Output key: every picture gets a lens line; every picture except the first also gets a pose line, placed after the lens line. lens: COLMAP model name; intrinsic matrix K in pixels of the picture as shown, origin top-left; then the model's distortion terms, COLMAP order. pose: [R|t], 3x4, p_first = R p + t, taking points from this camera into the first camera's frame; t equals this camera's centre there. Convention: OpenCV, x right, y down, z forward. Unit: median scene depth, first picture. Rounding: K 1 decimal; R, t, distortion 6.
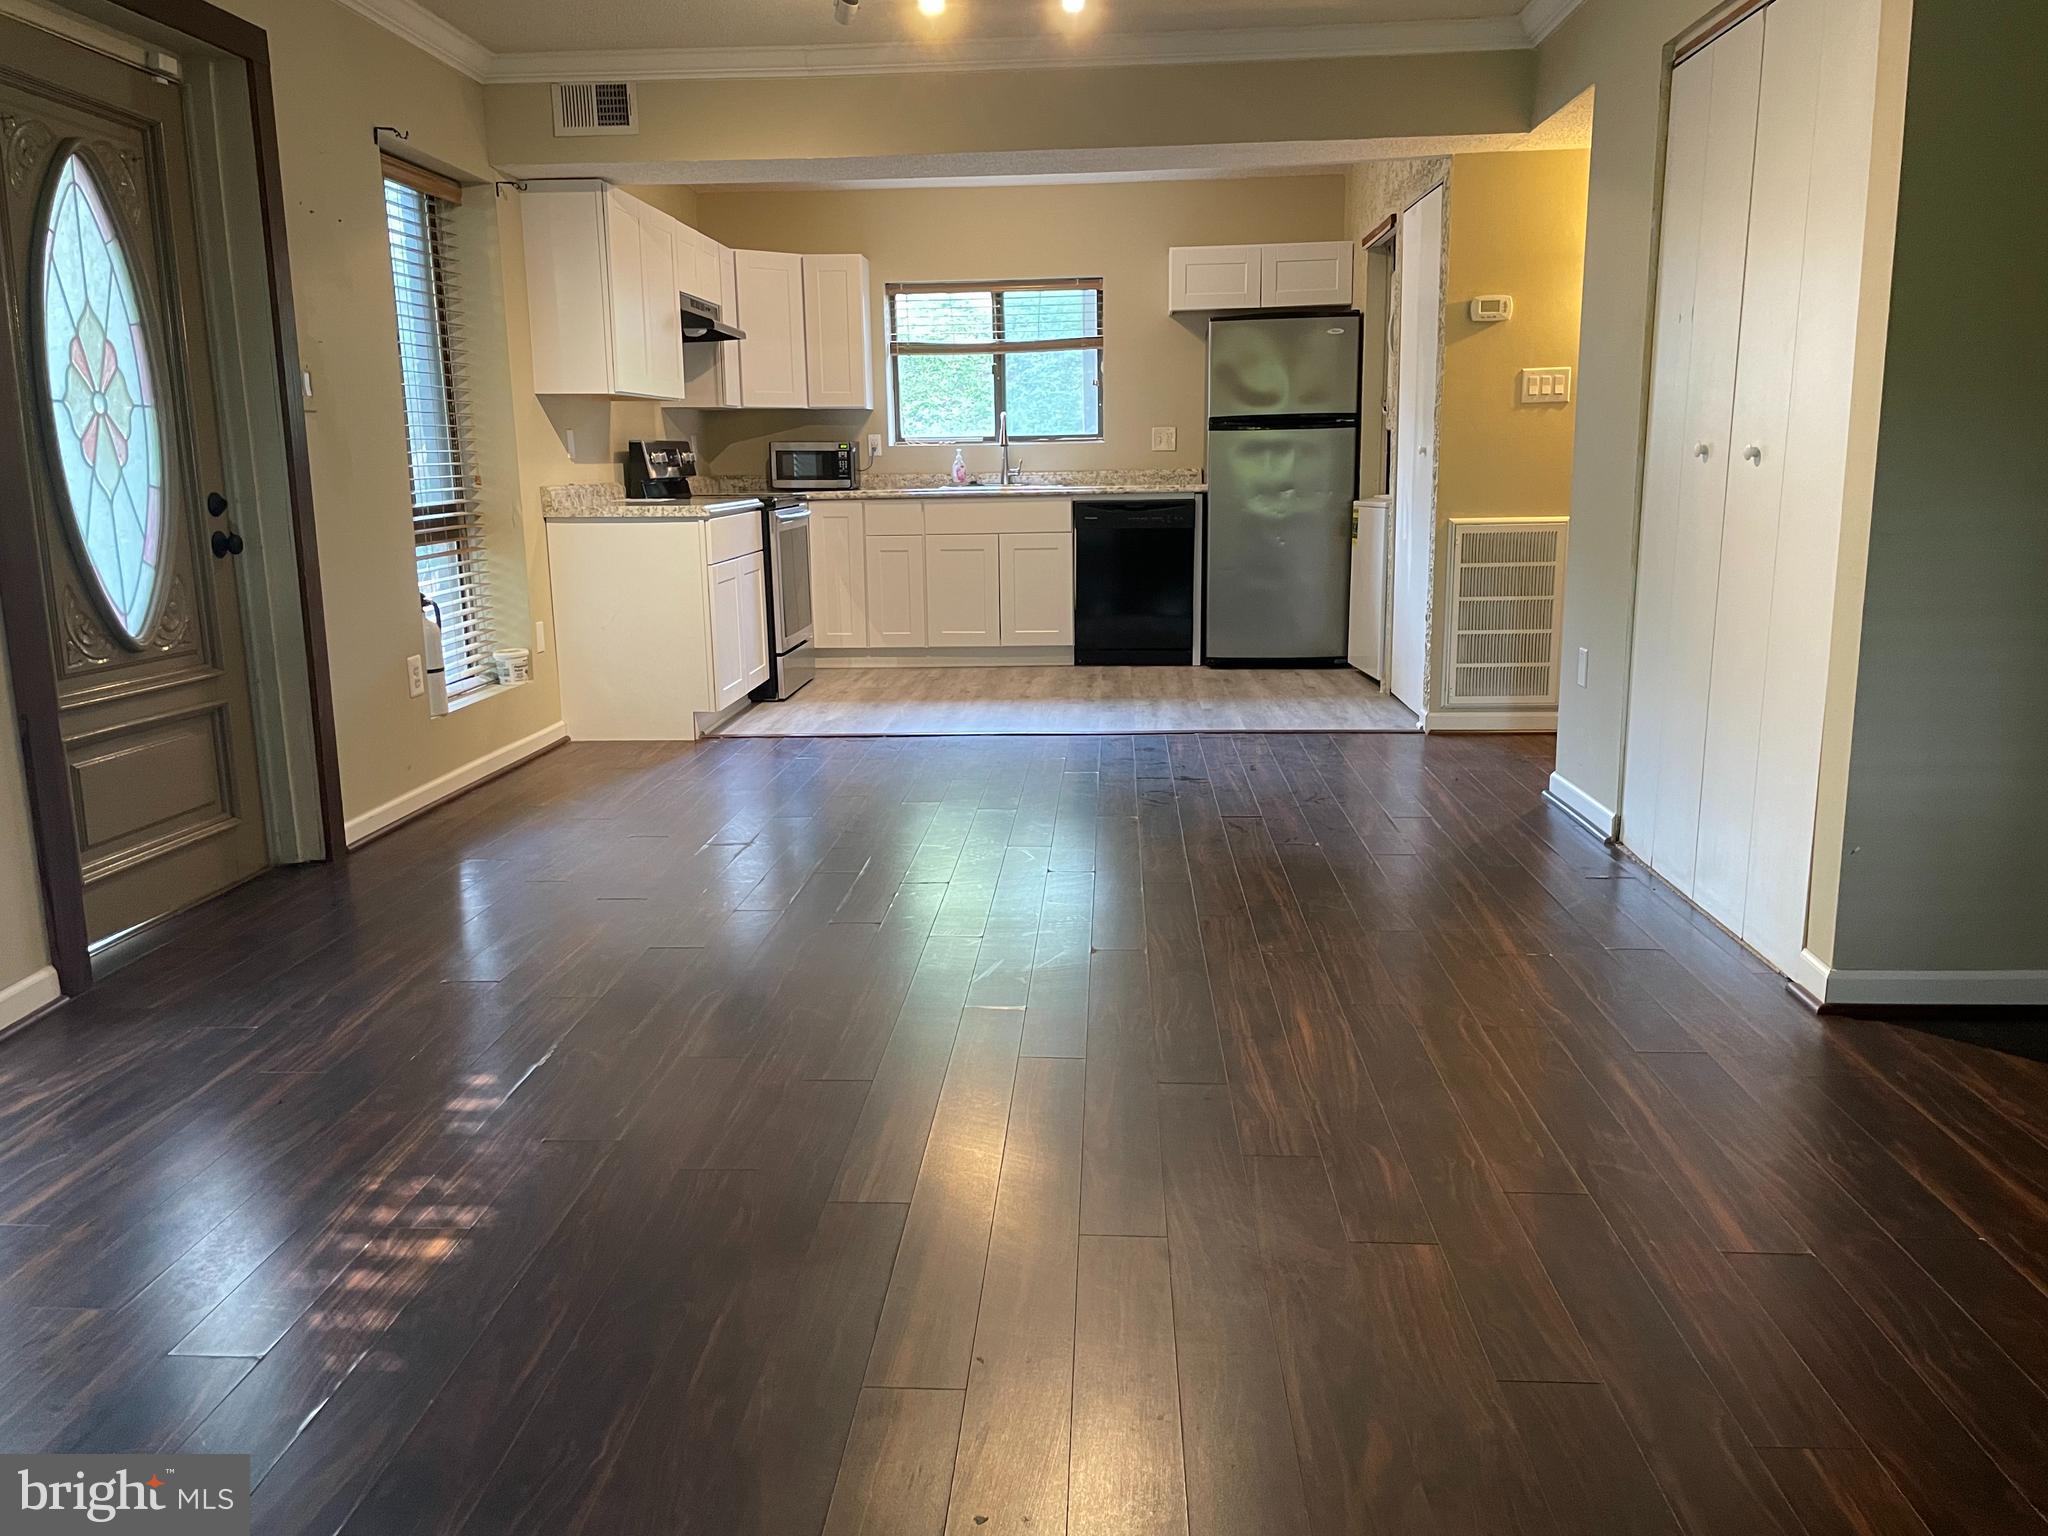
lens RADIAL K [[1553.3, 0, 1028.5], [0, 1553.3, 758.9], [0, 0, 1]] dist [0.111891, -0.147724]
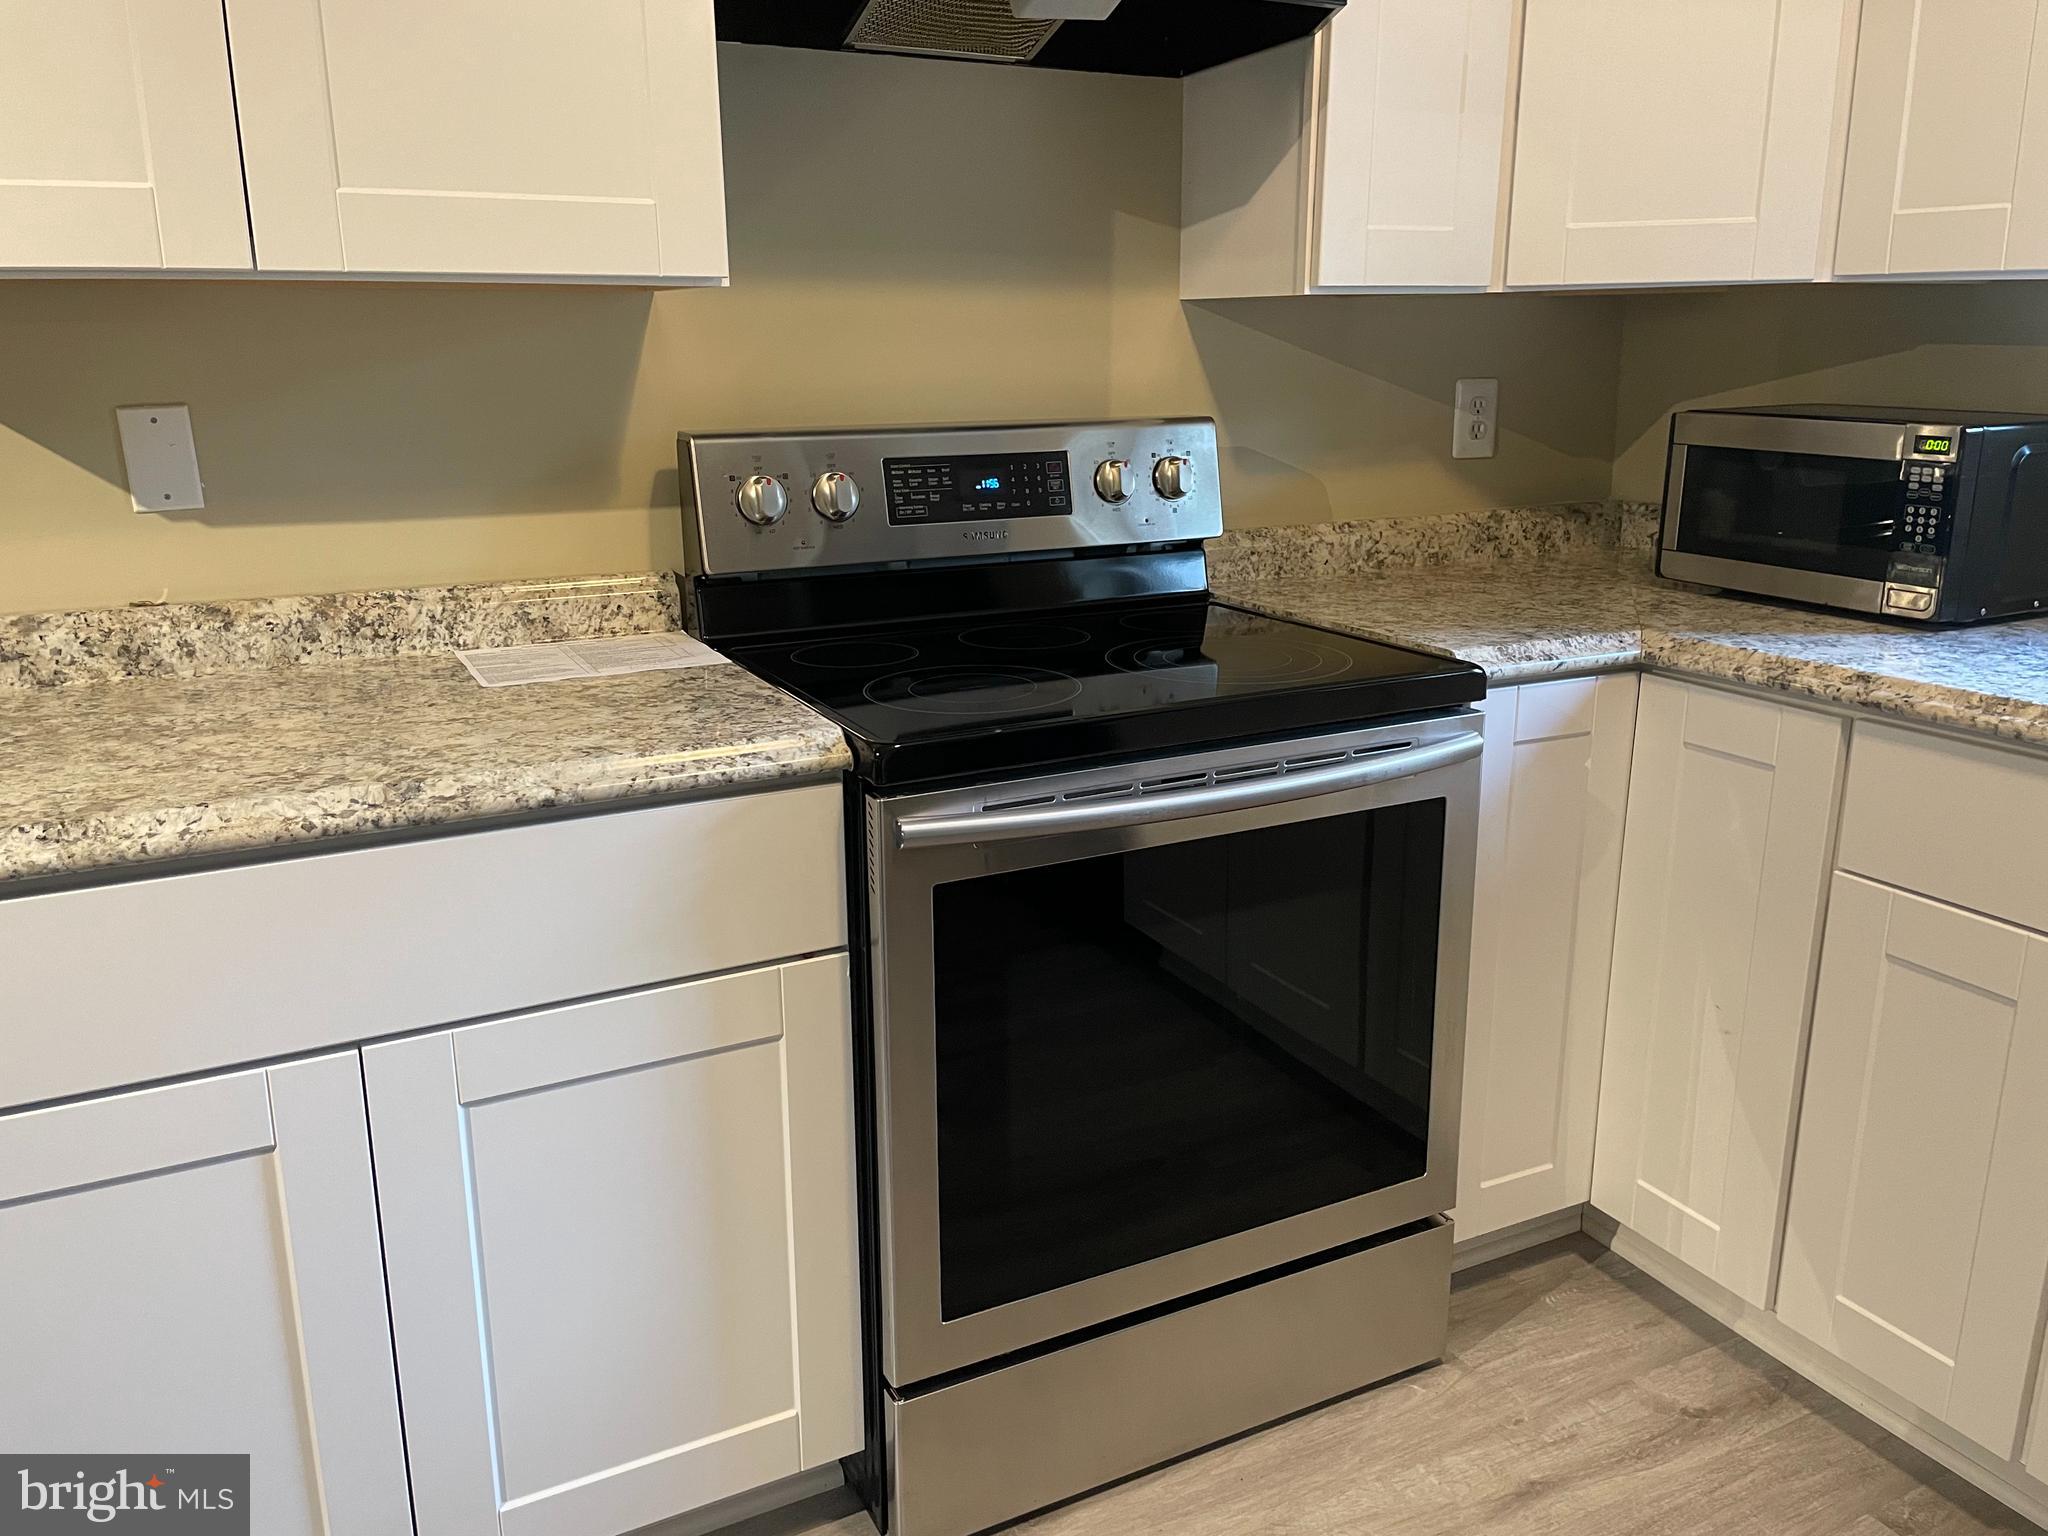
lens RADIAL K [[1542.8, 0, 1024.2], [0, 1542.8, 733.5], [0, 0, 1]] dist [0.072140, -0.120347]
pose [[0.497440, 0.222534, -0.838470, 0.019089], [-0.167702, 0.972974, 0.158739, -0.188298], [0.851134, 0.061650, 0.521315, 0.837928]]
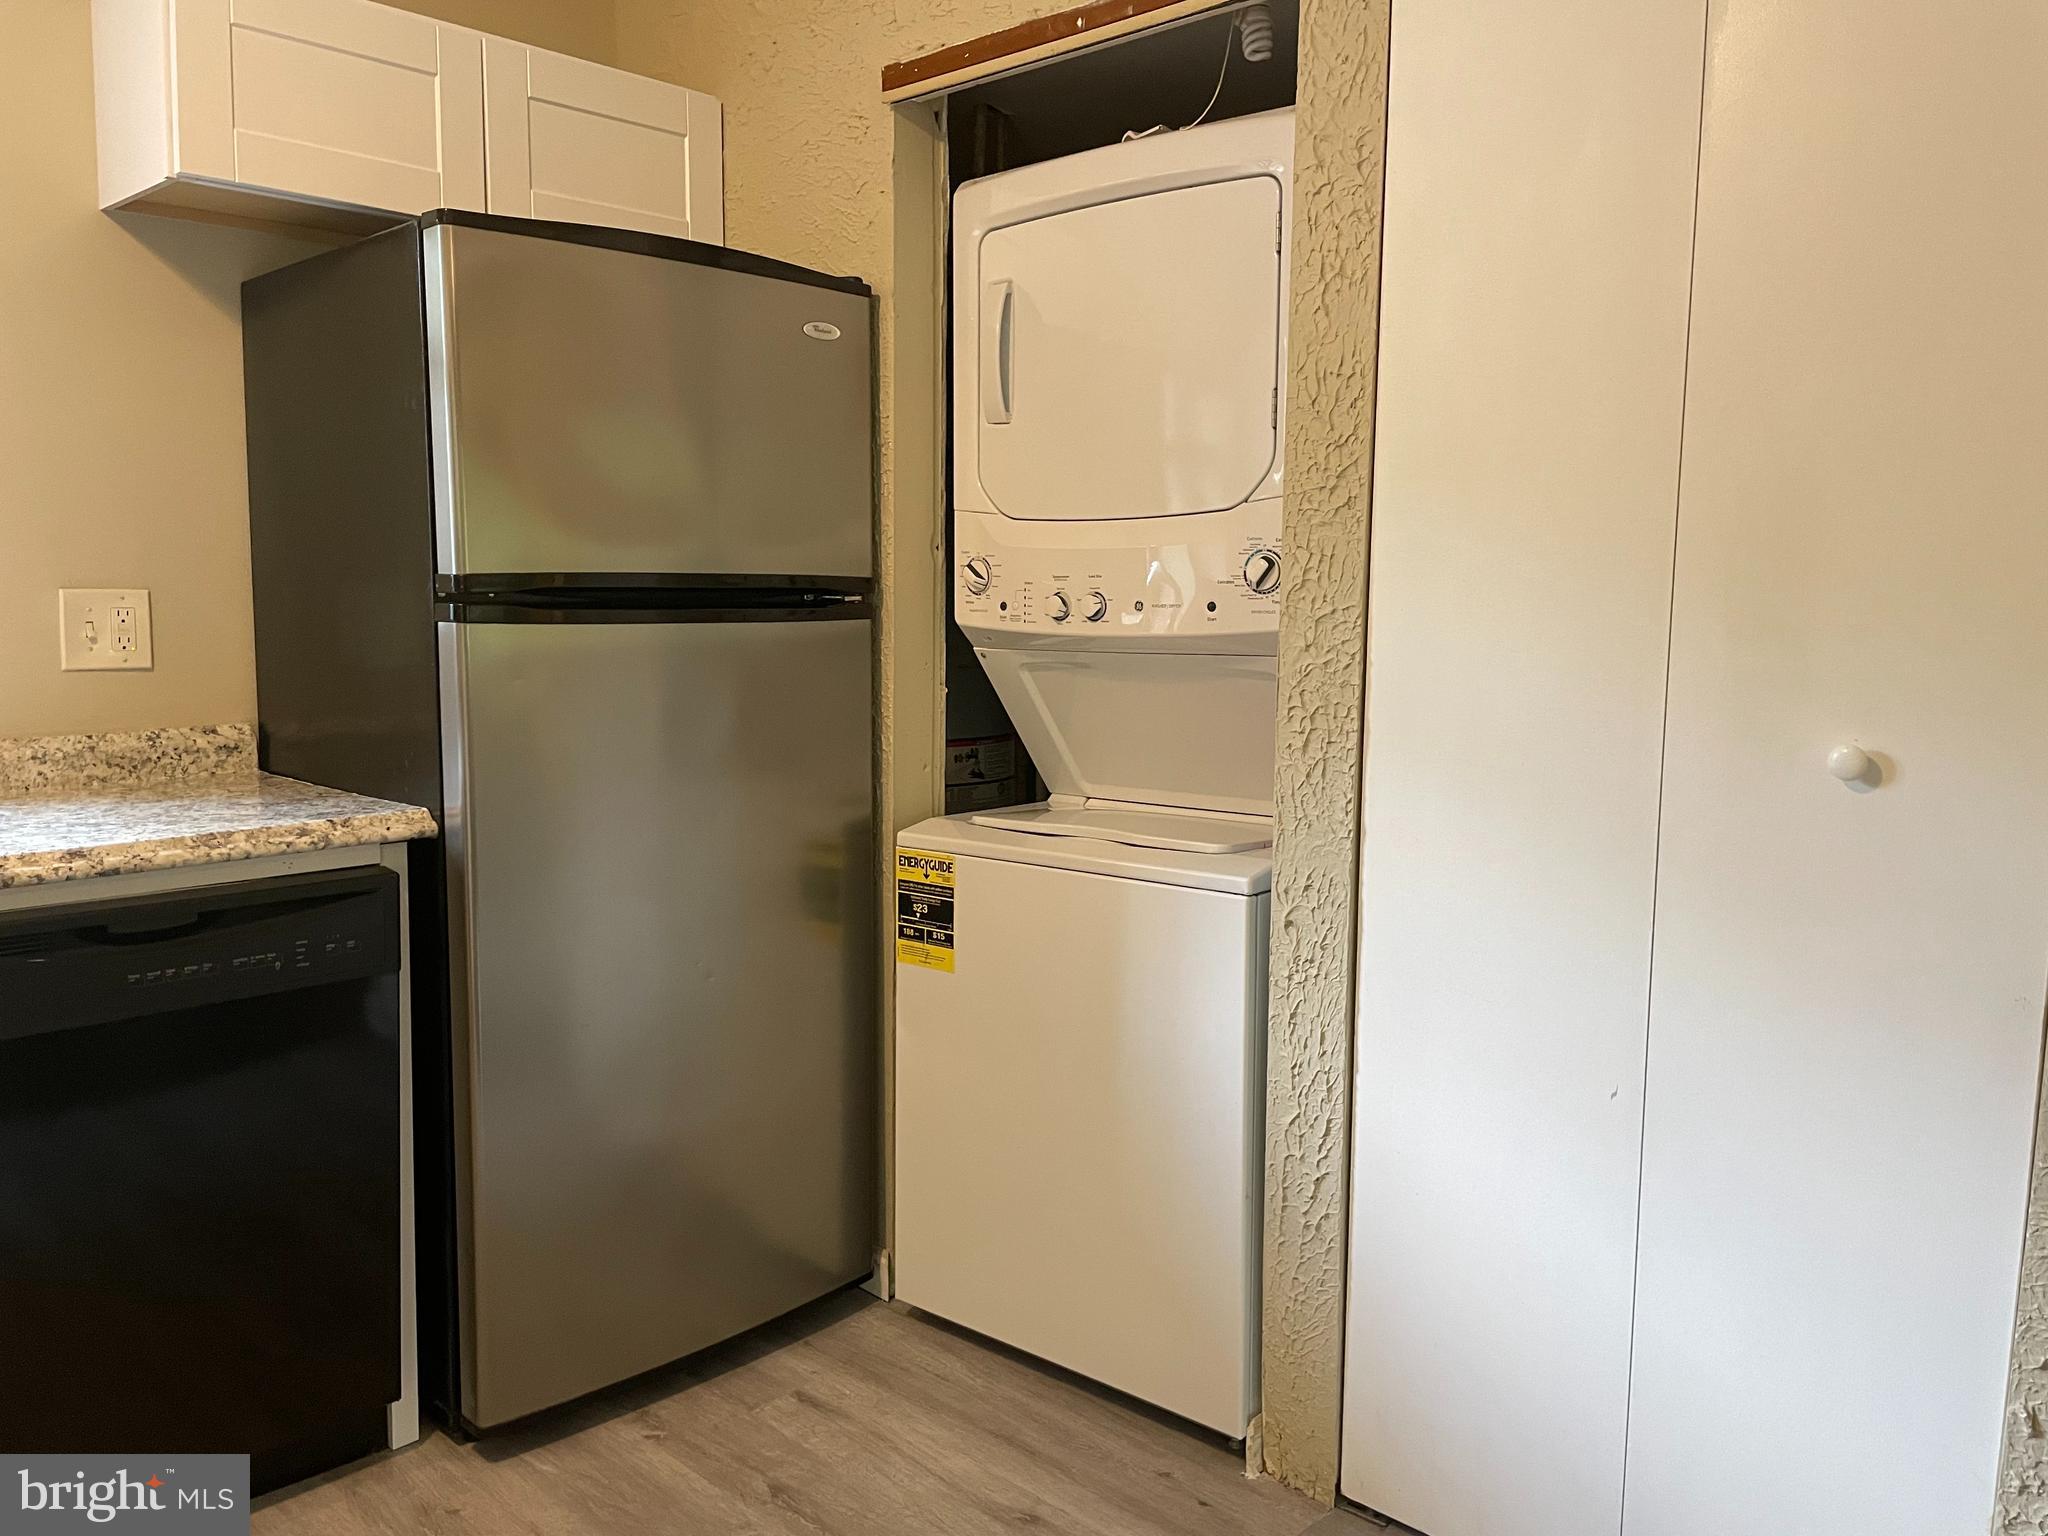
lens RADIAL K [[1527.9, 0, 1022.5], [0, 1527.9, 748.9], [0, 0, 1]] dist [0.094298, -0.121526]
pose [[0.643009, -0.060971, 0.763428, -0.027472], [0.123952, 0.991969, -0.025178, -0.173811], [-0.755761, 0.110818, 0.645402, 0.775466]]
